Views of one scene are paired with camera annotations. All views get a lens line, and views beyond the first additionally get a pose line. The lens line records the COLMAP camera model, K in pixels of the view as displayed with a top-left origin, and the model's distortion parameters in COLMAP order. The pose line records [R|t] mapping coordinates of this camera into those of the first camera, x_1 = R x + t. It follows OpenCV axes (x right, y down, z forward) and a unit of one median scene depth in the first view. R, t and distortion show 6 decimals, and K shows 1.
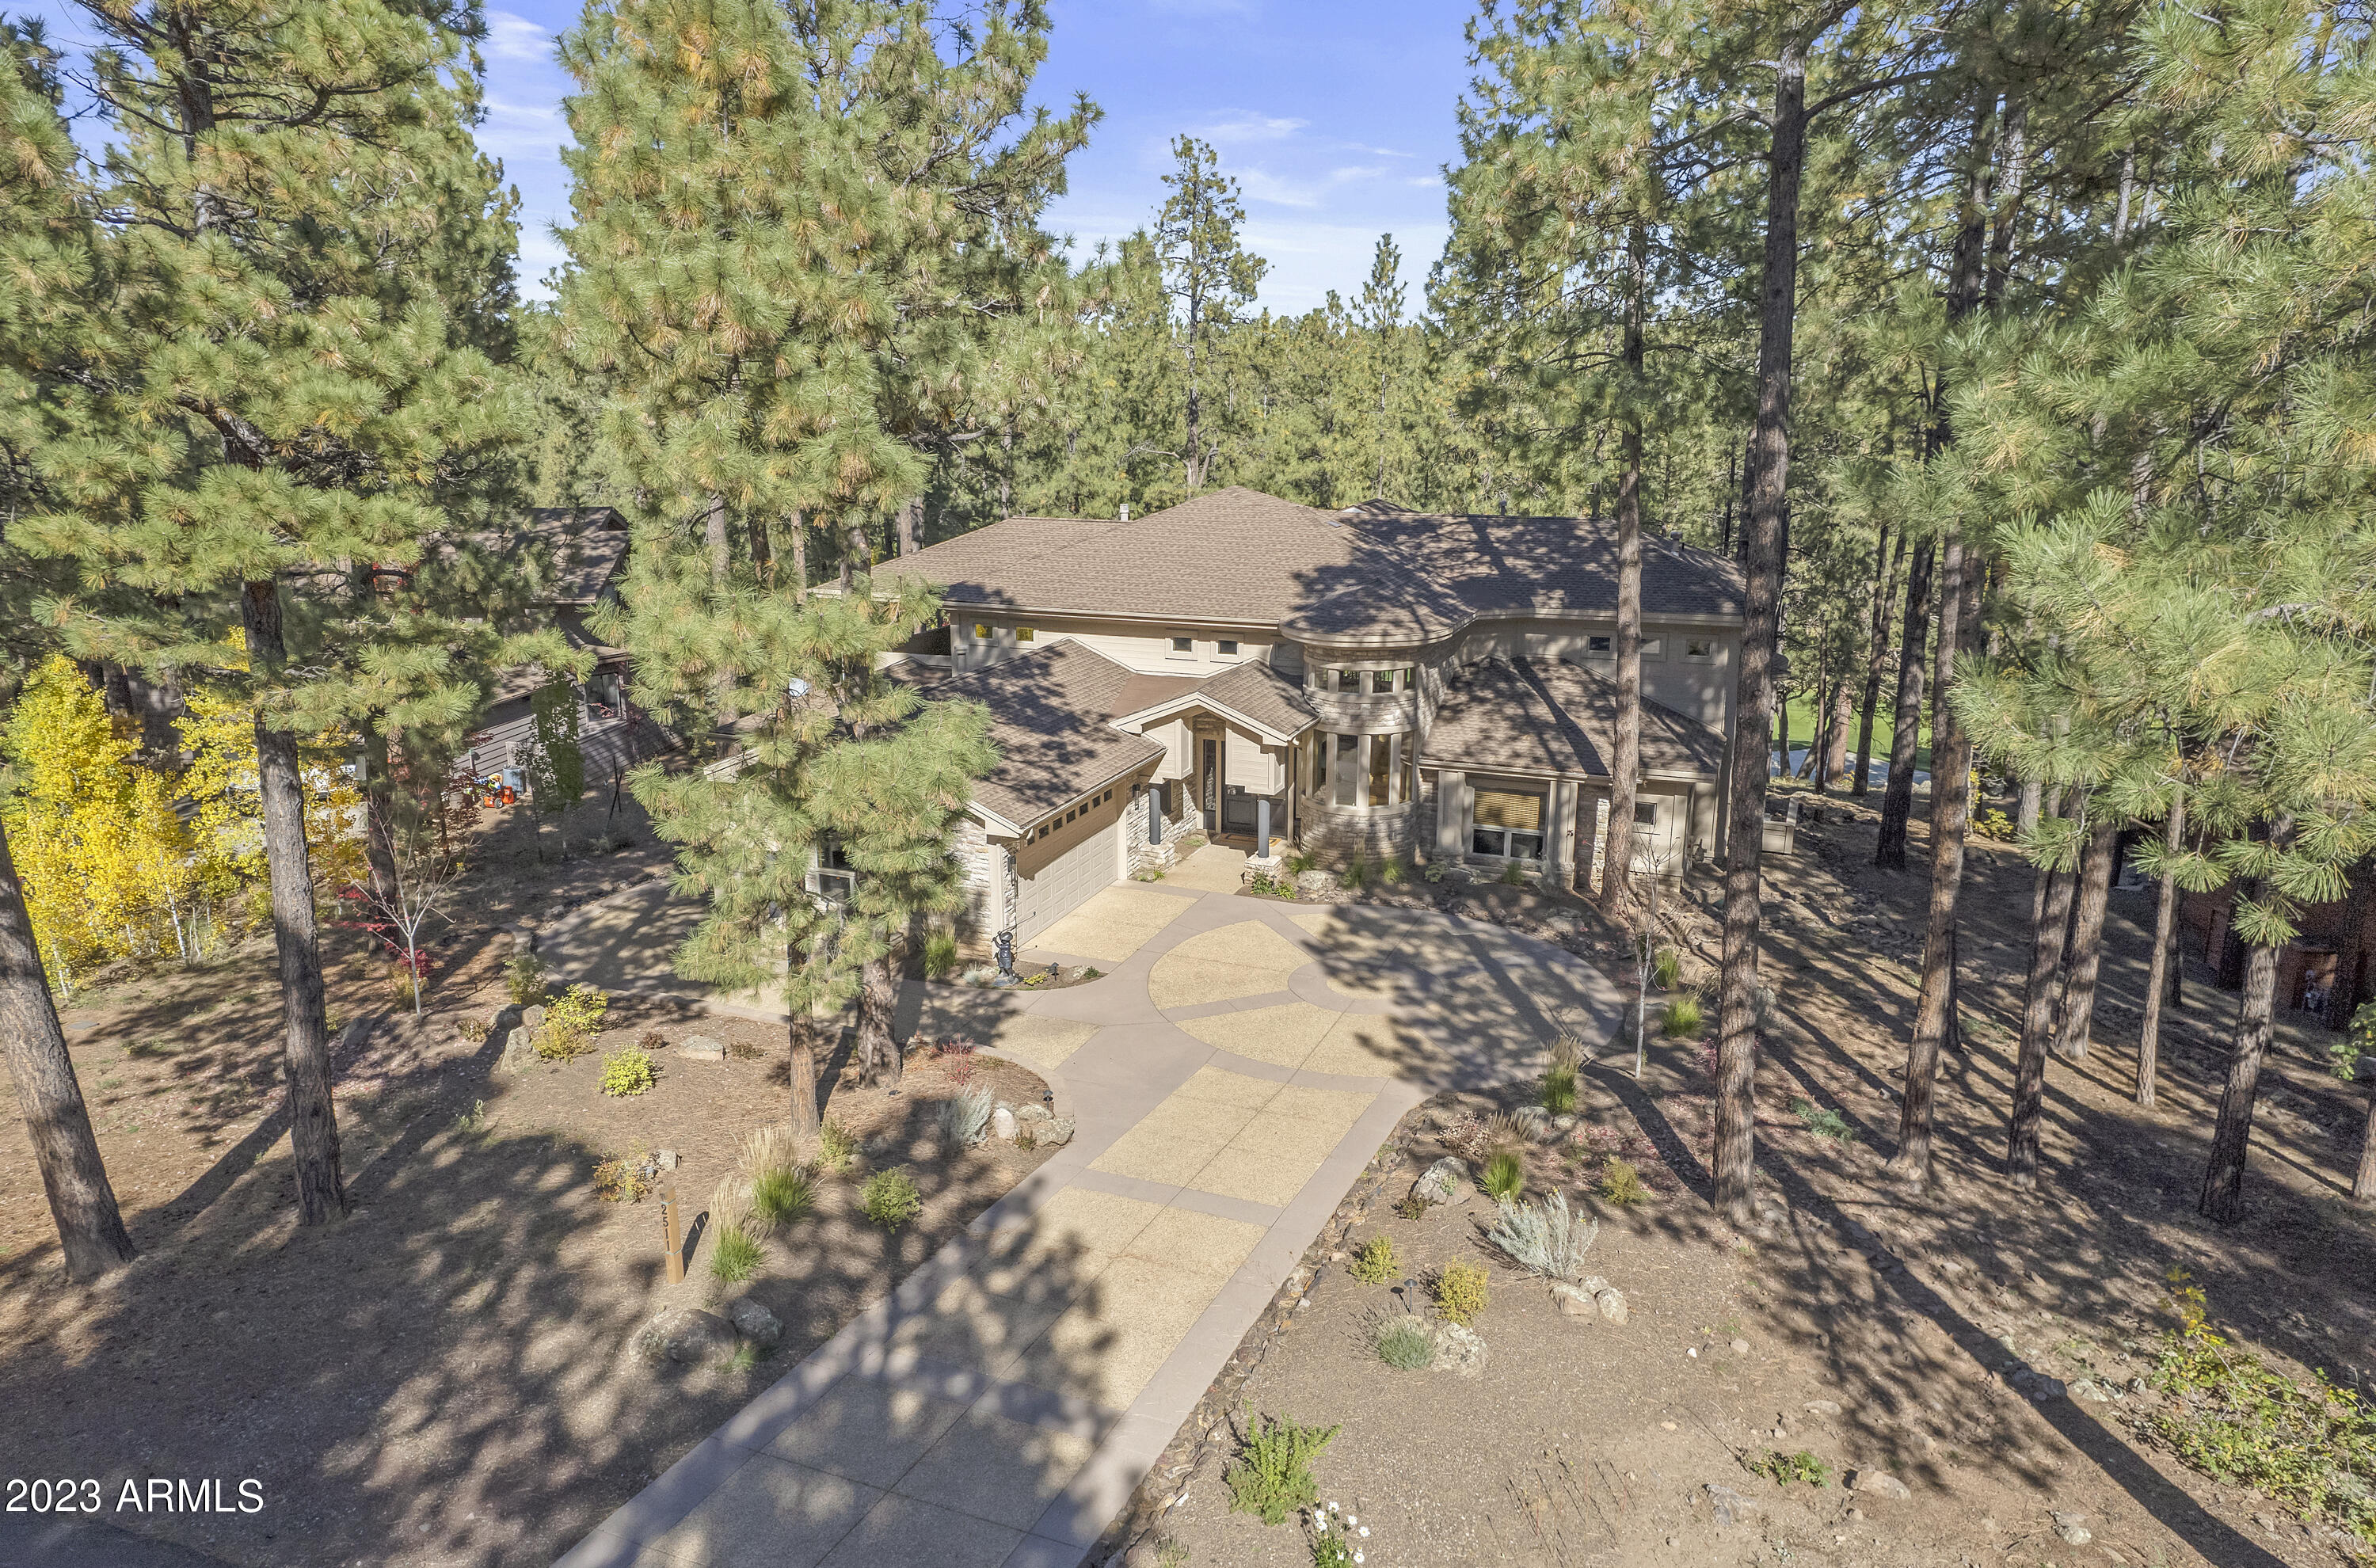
lens RADIAL K [[1533.7, 0, 1188.0], [0, 1533.7, 784.0], [0, 0, 1]] dist [-0.084796, 0.084246]
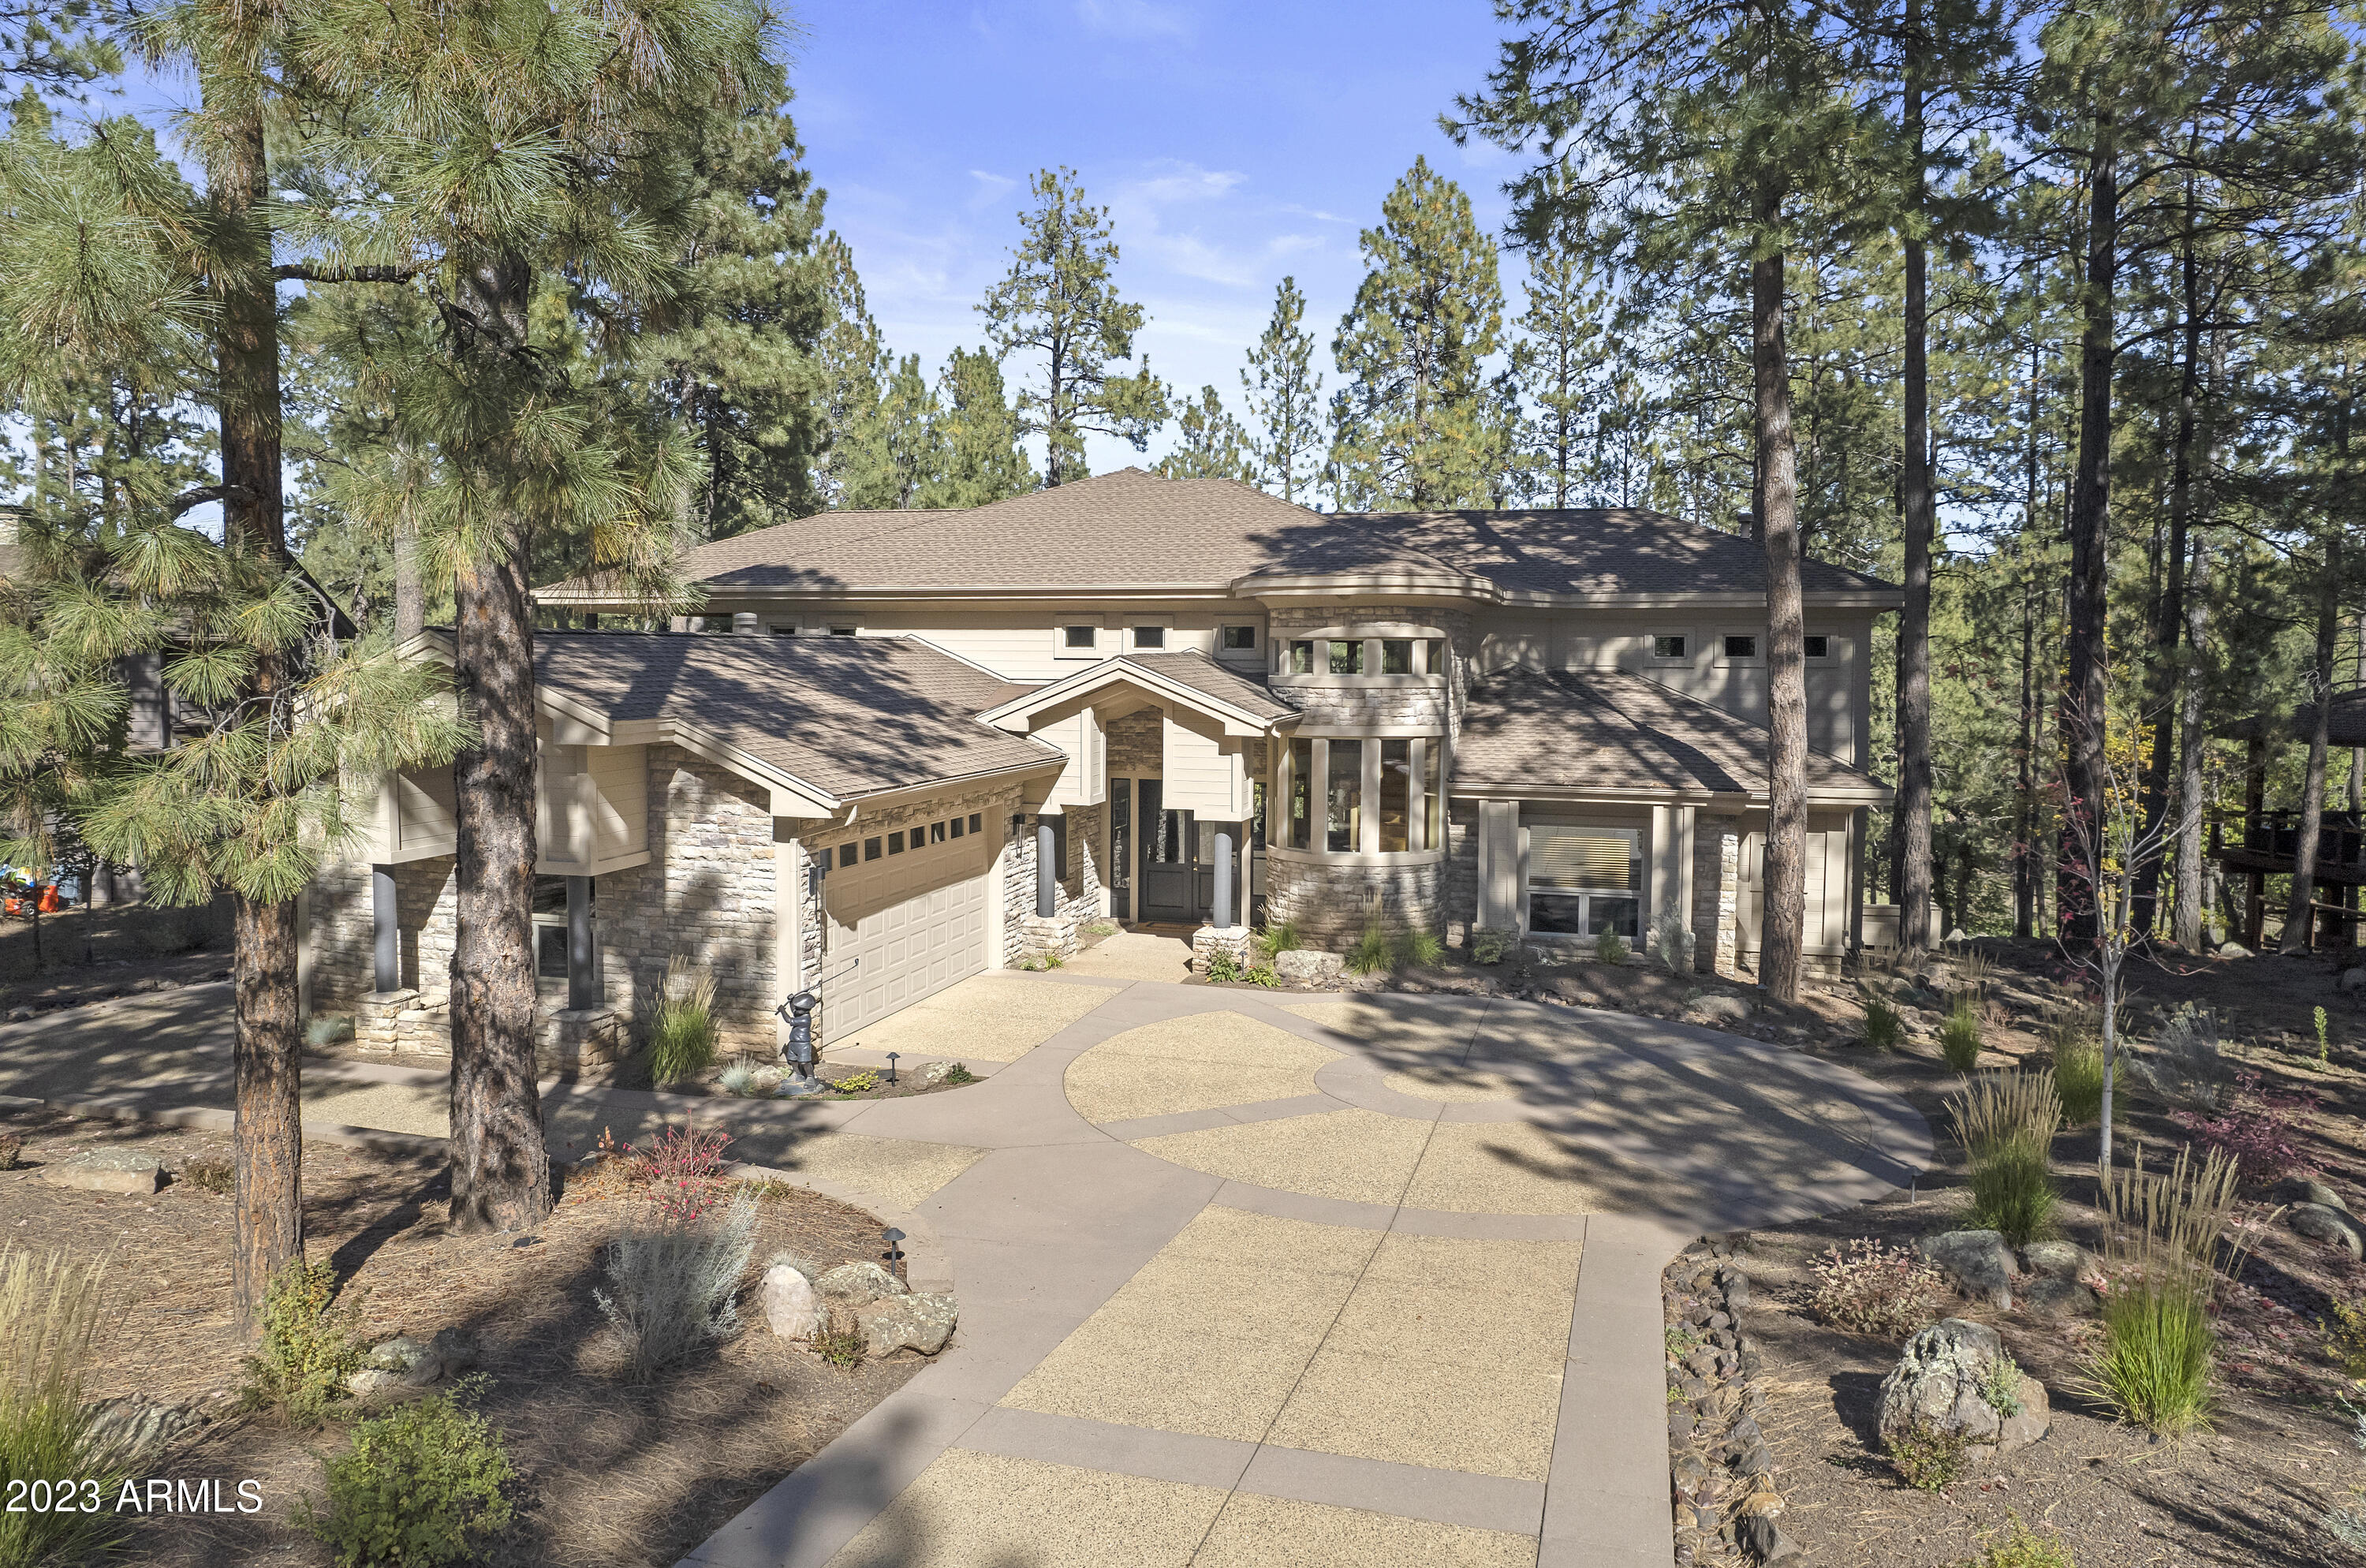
lens RADIAL K [[1616.6, 0, 1175.7], [0, 1616.6, 646.9], [0, 0, 1]] dist [-0.088834, 0.002558]
pose [[0.993229, 0.020424, 0.114366, -0.047942], [0.009846, 0.966087, -0.258030, 0.106736], [-0.115758, 0.257409, 0.959344, 0.339293]]
